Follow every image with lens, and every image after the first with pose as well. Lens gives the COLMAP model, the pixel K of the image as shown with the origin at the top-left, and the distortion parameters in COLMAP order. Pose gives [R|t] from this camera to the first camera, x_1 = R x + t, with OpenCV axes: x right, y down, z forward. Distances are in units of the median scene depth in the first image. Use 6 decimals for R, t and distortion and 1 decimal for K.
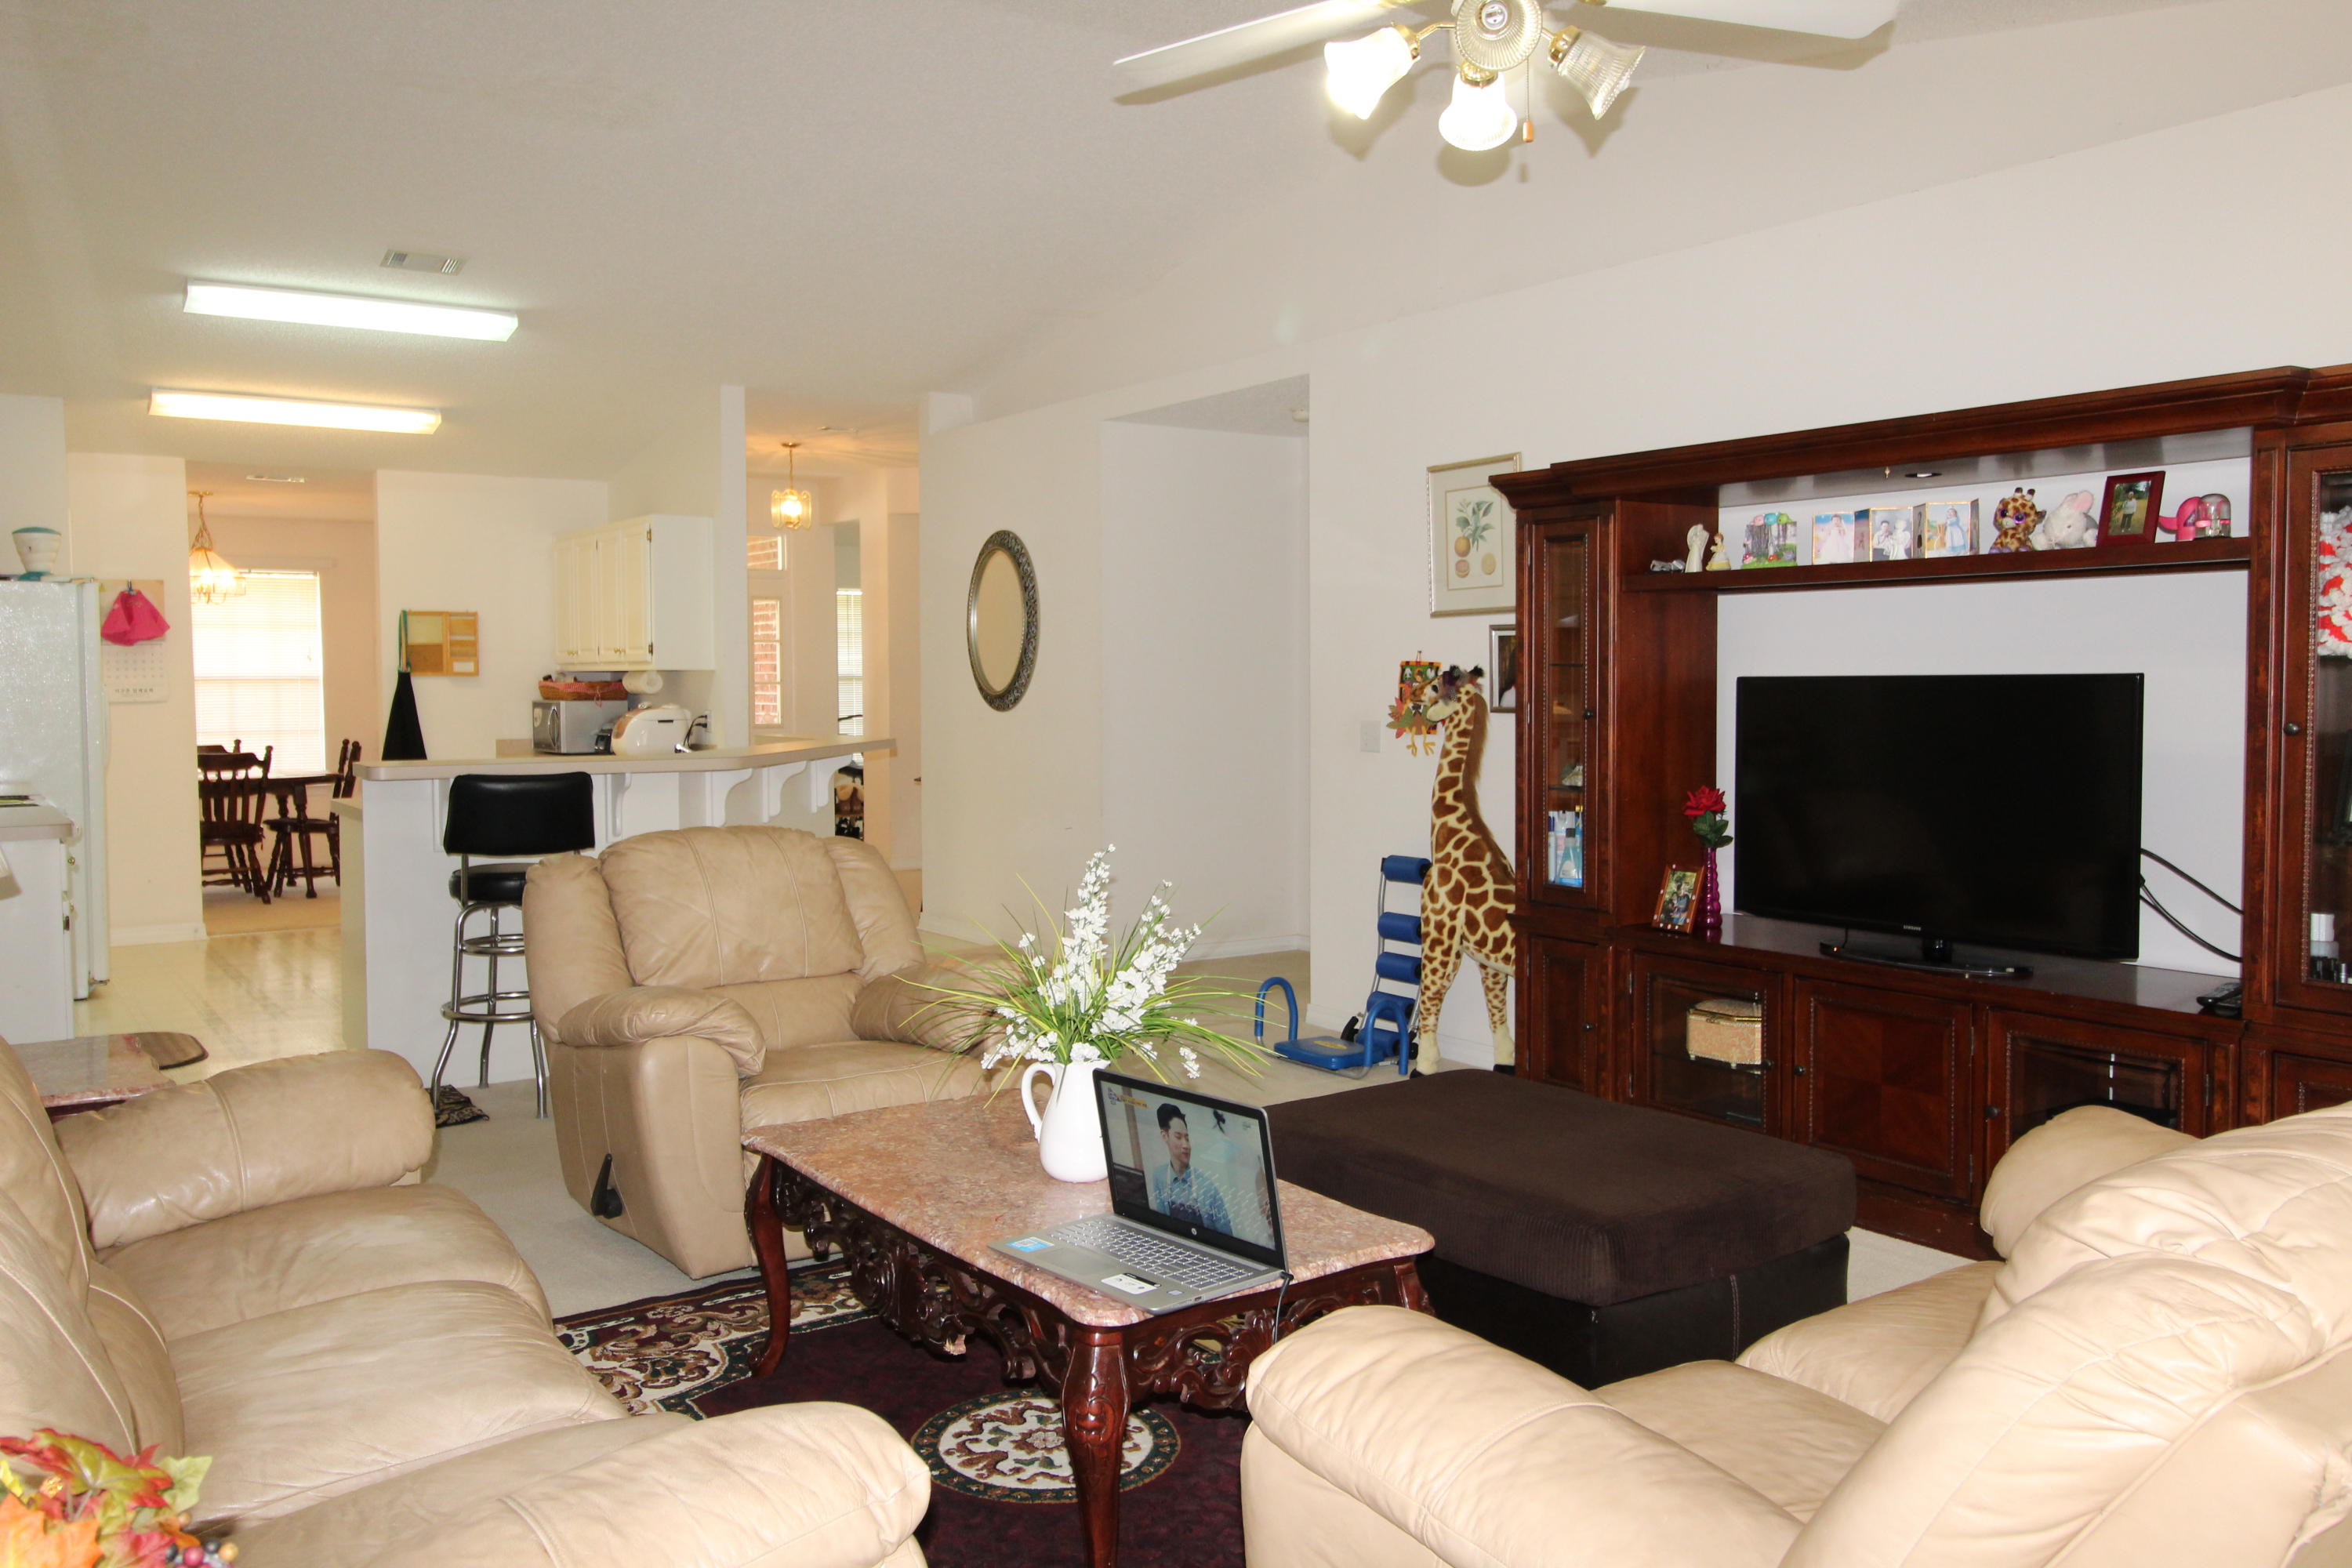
lens RADIAL K [[1844.8, 0, 1174.0], [0, 1844.8, 771.7], [0, 0, 1]] dist [0.007167, 0.003579]
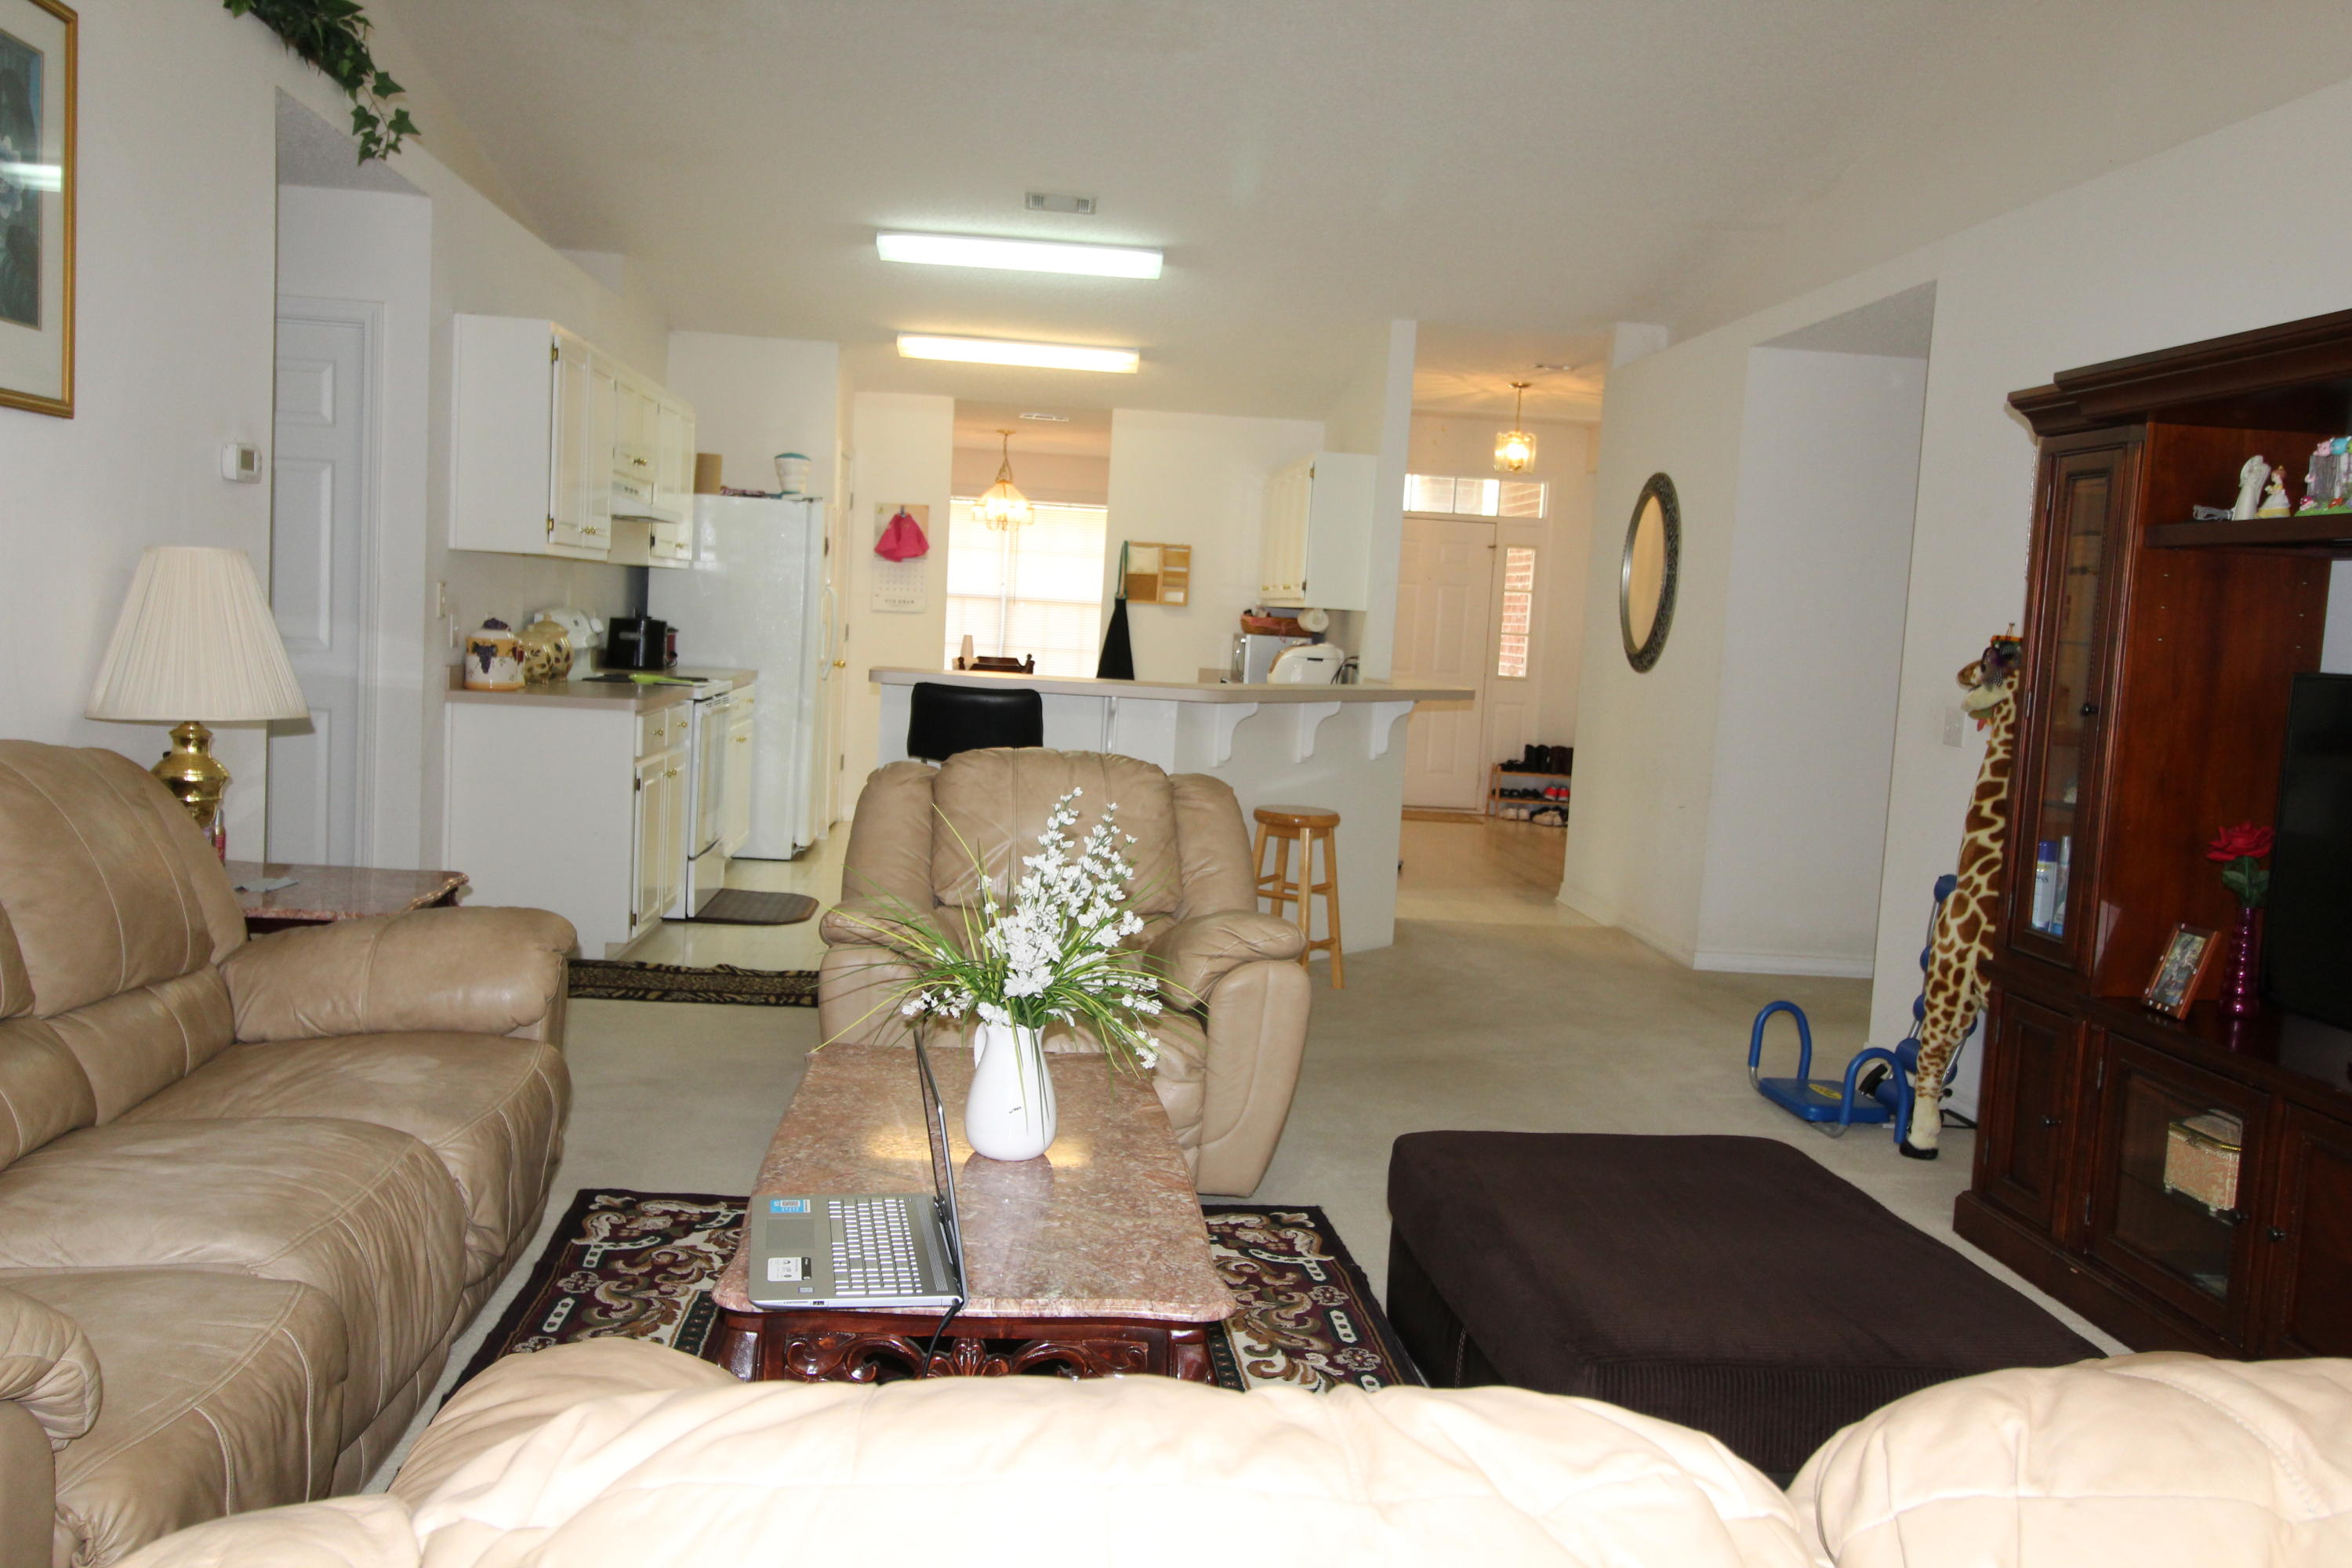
lens RADIAL K [[1844.8, 0, 1174.0], [0, 1844.8, 771.7], [0, 0, 1]] dist [0.007167, 0.003579]
pose [[0.865043, 0.097381, -0.492157, 0.236560], [-0.087284, 0.995233, 0.043507, -0.005460], [0.494048, 0.005322, 0.869419, 0.141266]]
